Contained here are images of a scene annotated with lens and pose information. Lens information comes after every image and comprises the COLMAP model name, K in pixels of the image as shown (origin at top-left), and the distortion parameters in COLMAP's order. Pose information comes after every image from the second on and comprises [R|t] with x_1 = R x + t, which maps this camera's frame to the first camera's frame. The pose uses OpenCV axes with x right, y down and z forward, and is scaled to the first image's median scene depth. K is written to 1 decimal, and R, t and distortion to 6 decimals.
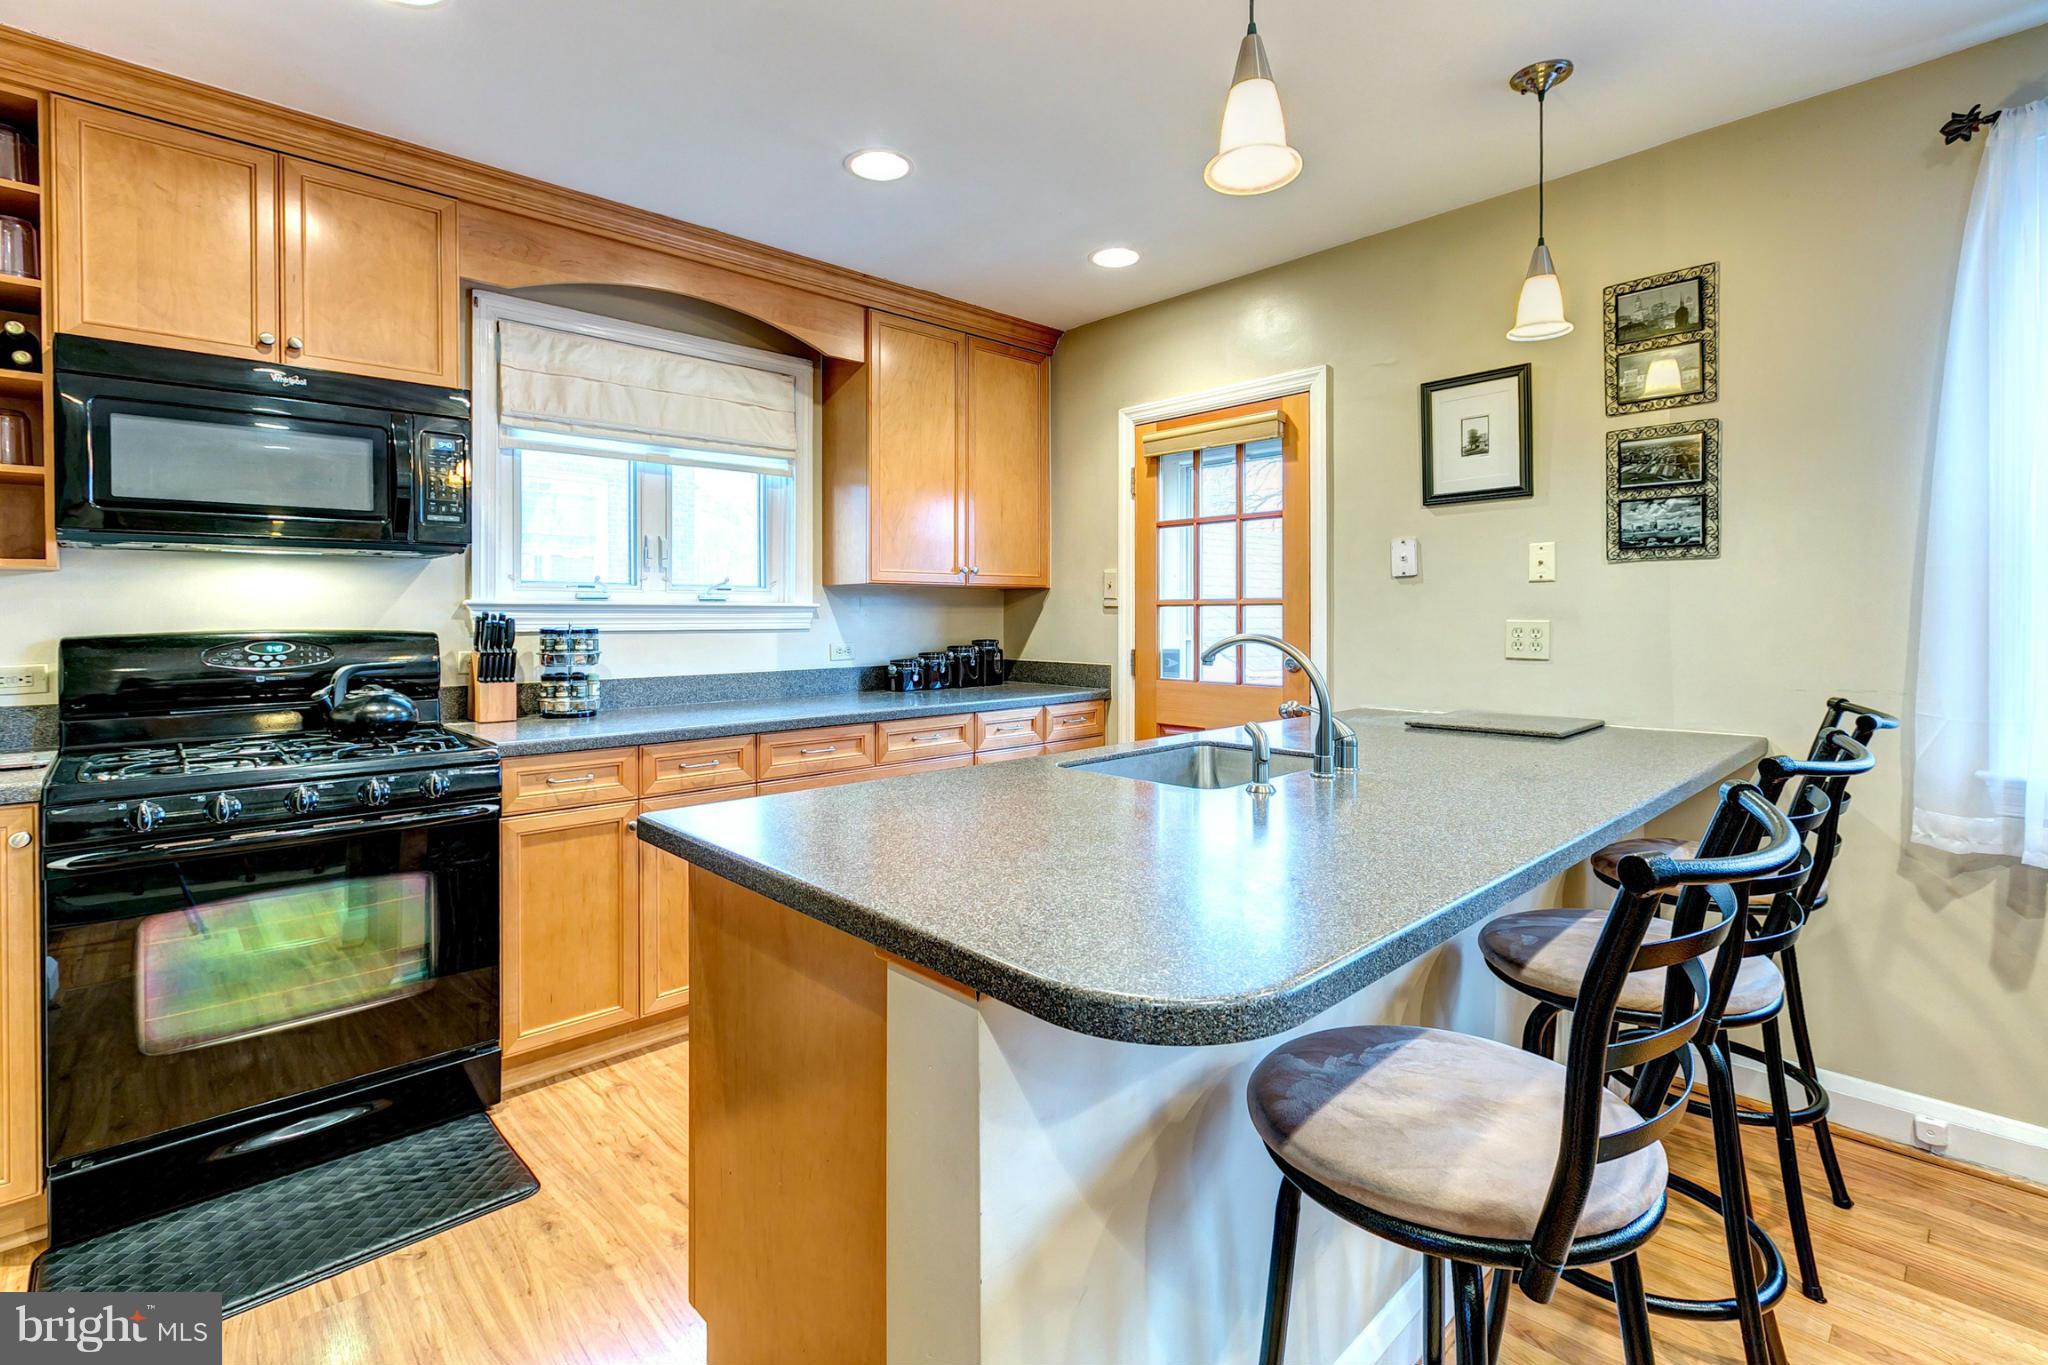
lens RADIAL K [[922.0, 0, 989.2], [0, 922.0, 622.0], [0, 0, 1]] dist [0.004012, -0.001562]
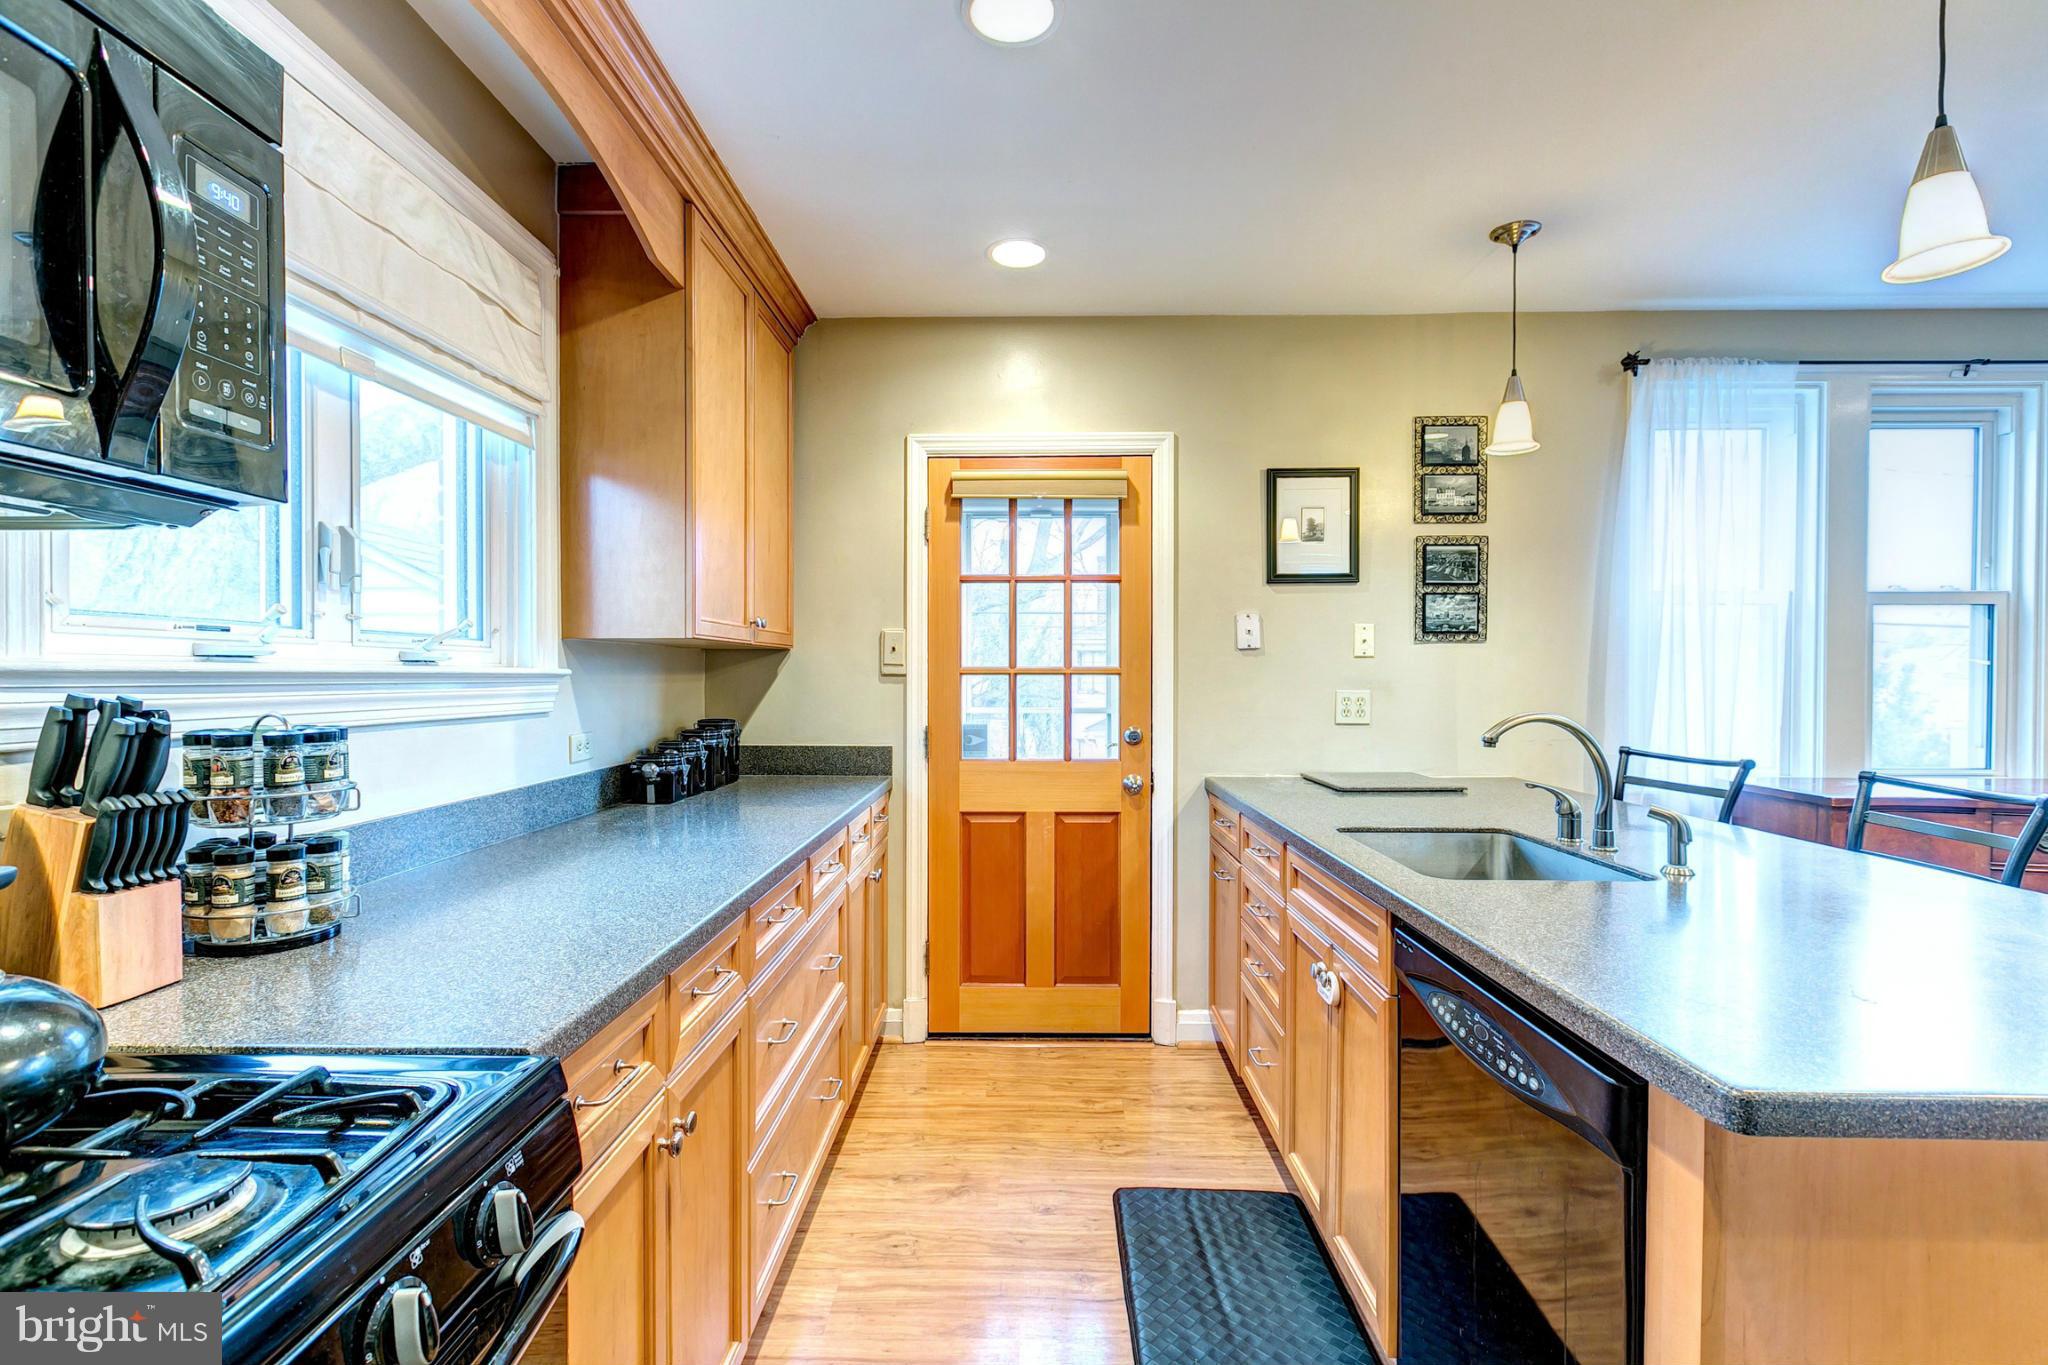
lens RADIAL K [[922.0, 0, 1020.8], [0, 922.0, 666.0], [0, 0, 1]] dist [0.004012, -0.001562]
pose [[0.693542, 0.010451, 0.720341, -0.494962], [0.002103, 0.999861, -0.016531, -0.013186], [-0.720413, 0.012980, 0.693423, 0.465524]]
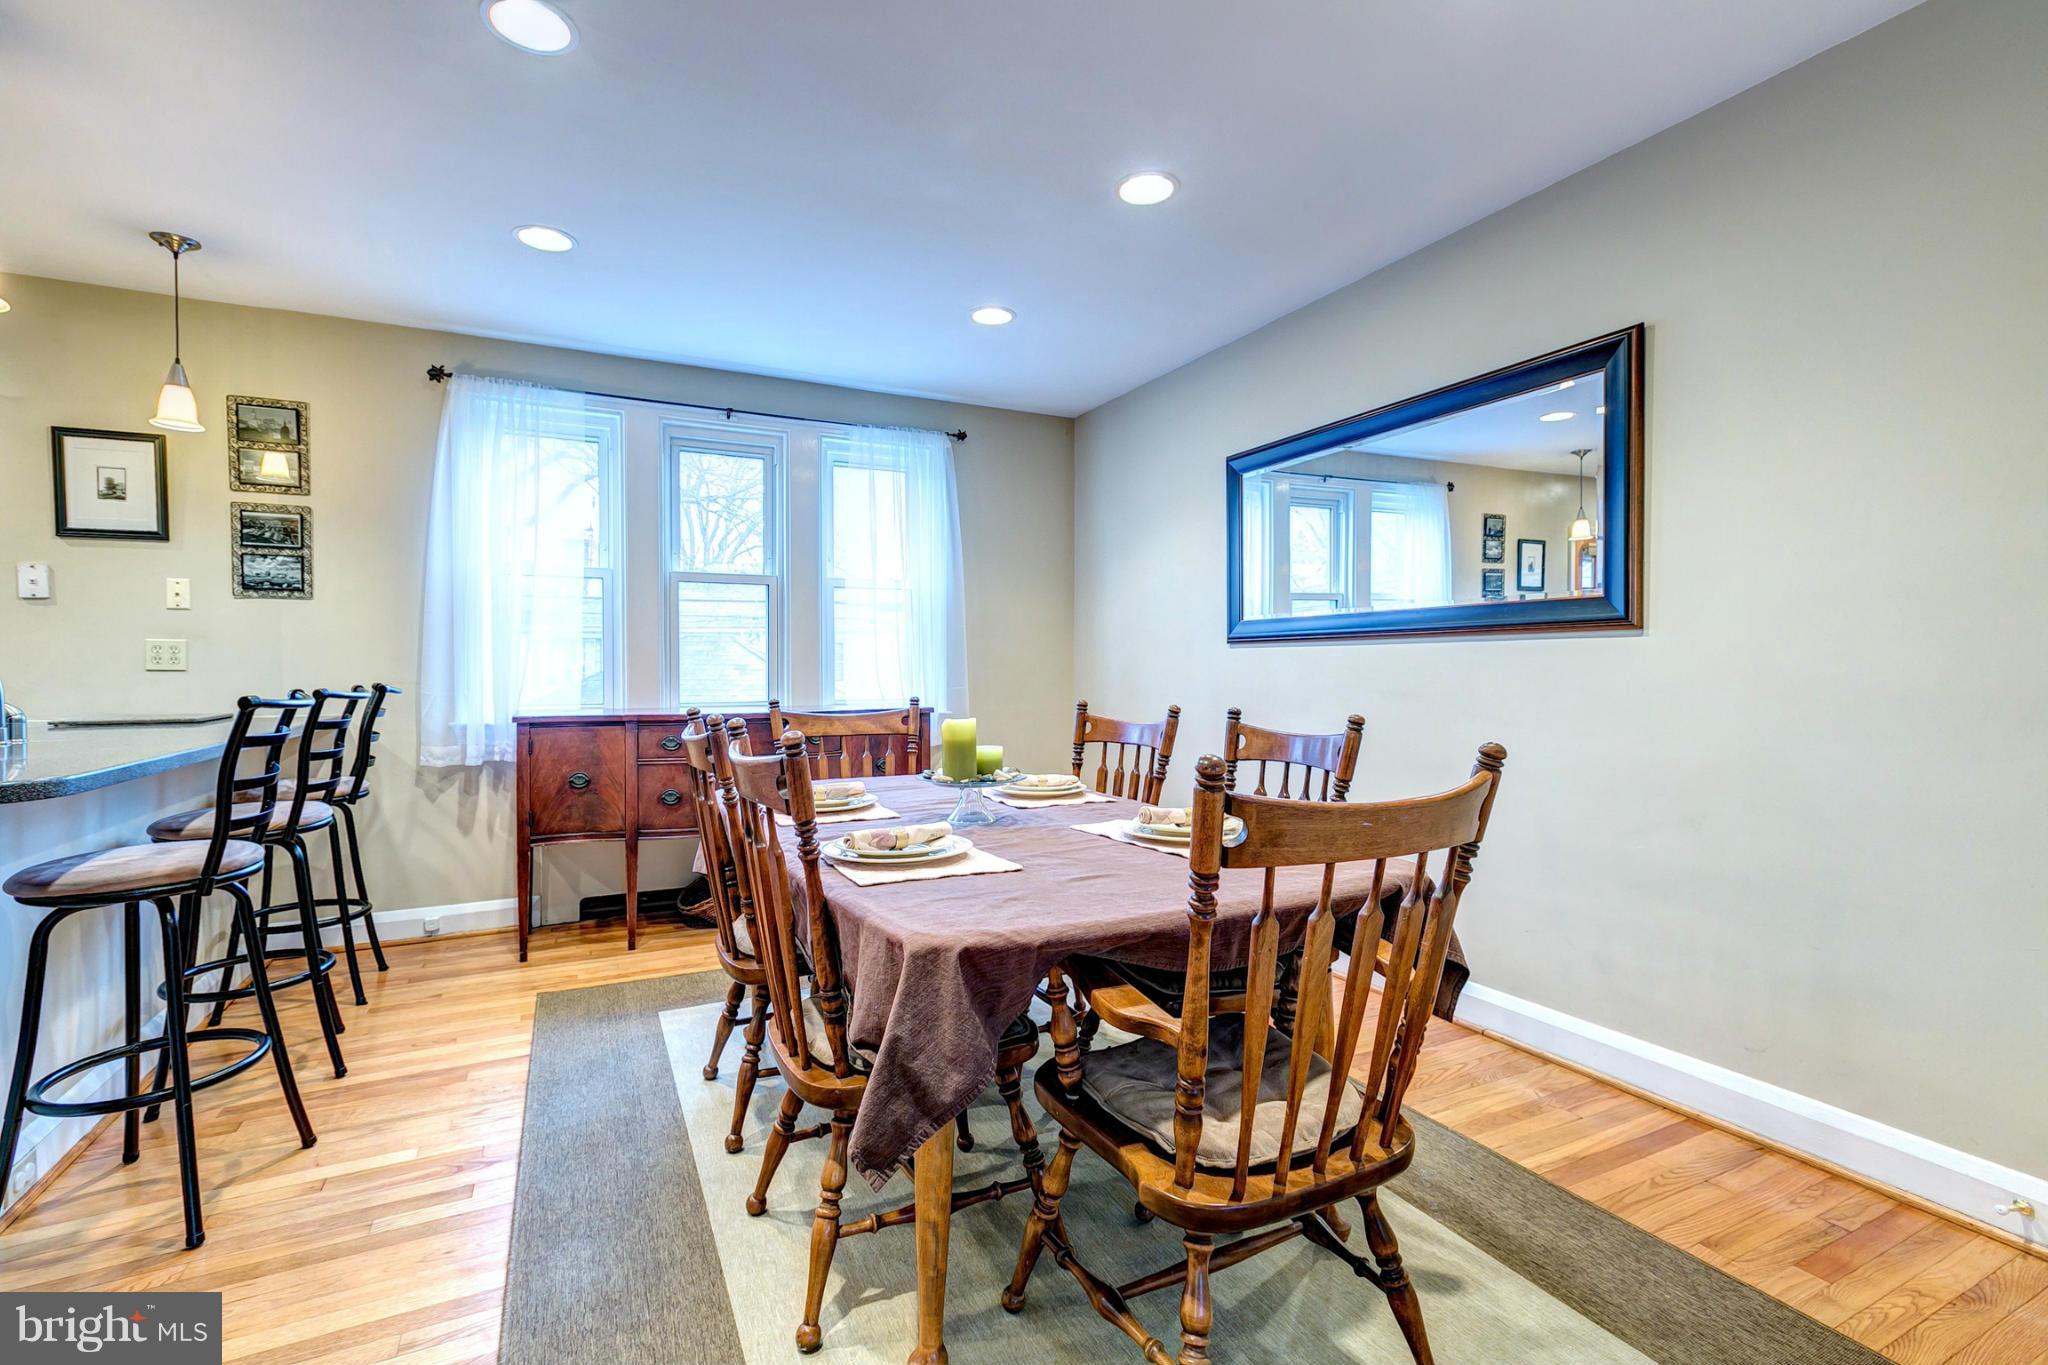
lens RADIAL K [[922.0, 0, 998.3], [0, 922.0, 683.1], [0, 0, 1]] dist [0.004012, -0.001562]
pose [[0.287111, -0.013424, 0.957803, -0.278808], [0.006696, 0.999905, 0.012007, 0.047047], [-0.957874, 0.002966, 0.287174, -0.419360]]
